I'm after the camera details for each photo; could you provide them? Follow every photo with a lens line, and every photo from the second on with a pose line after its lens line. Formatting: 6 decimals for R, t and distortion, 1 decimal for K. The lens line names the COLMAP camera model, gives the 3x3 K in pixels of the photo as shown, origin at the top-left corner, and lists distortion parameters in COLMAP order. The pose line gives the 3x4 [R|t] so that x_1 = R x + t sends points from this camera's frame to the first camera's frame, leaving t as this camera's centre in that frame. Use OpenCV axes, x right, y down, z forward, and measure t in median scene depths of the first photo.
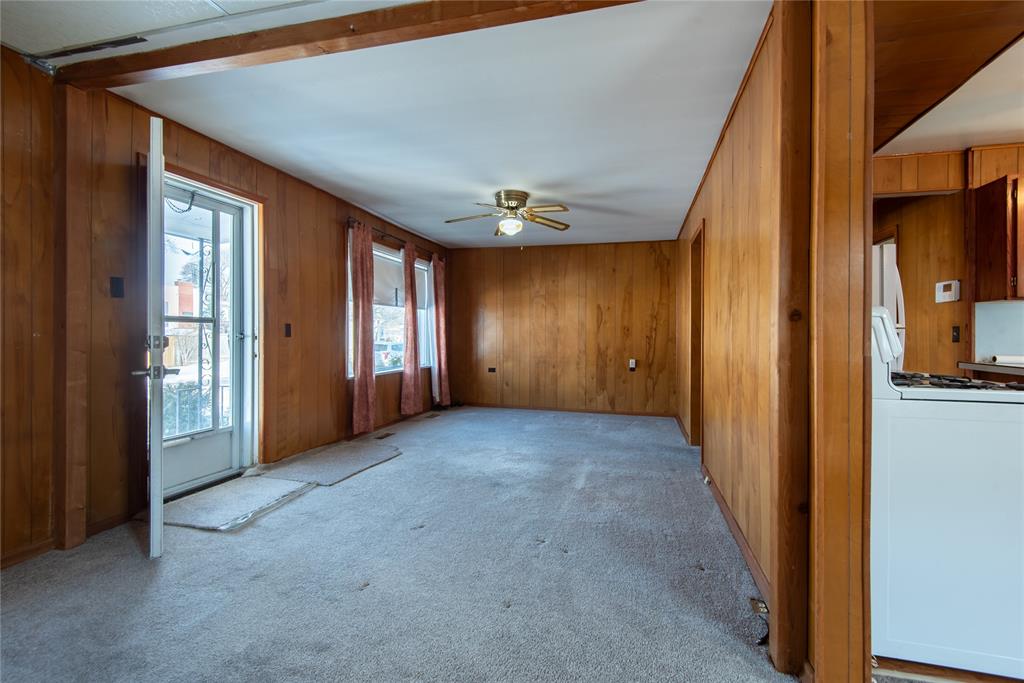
lens RADIAL K [[472.2, 0, 508.8], [0, 472.2, 335.8], [0, 0, 1]] dist [0.026915, -0.014339]
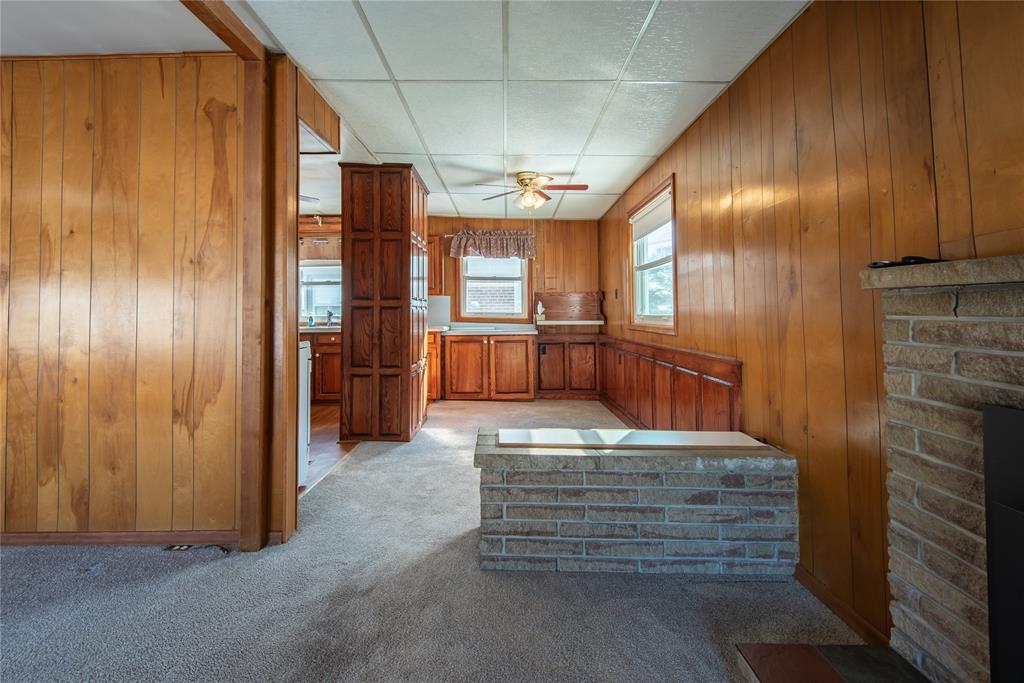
lens RADIAL K [[472.2, 0, 501.8], [0, 472.2, 298.6], [0, 0, 1]] dist [0.026915, -0.014339]
pose [[-0.242794, 0.021361, 0.969843, -0.357061], [0.008678, 0.999765, -0.019848, -0.006040], [-0.970039, 0.003597, -0.242922, 0.225072]]
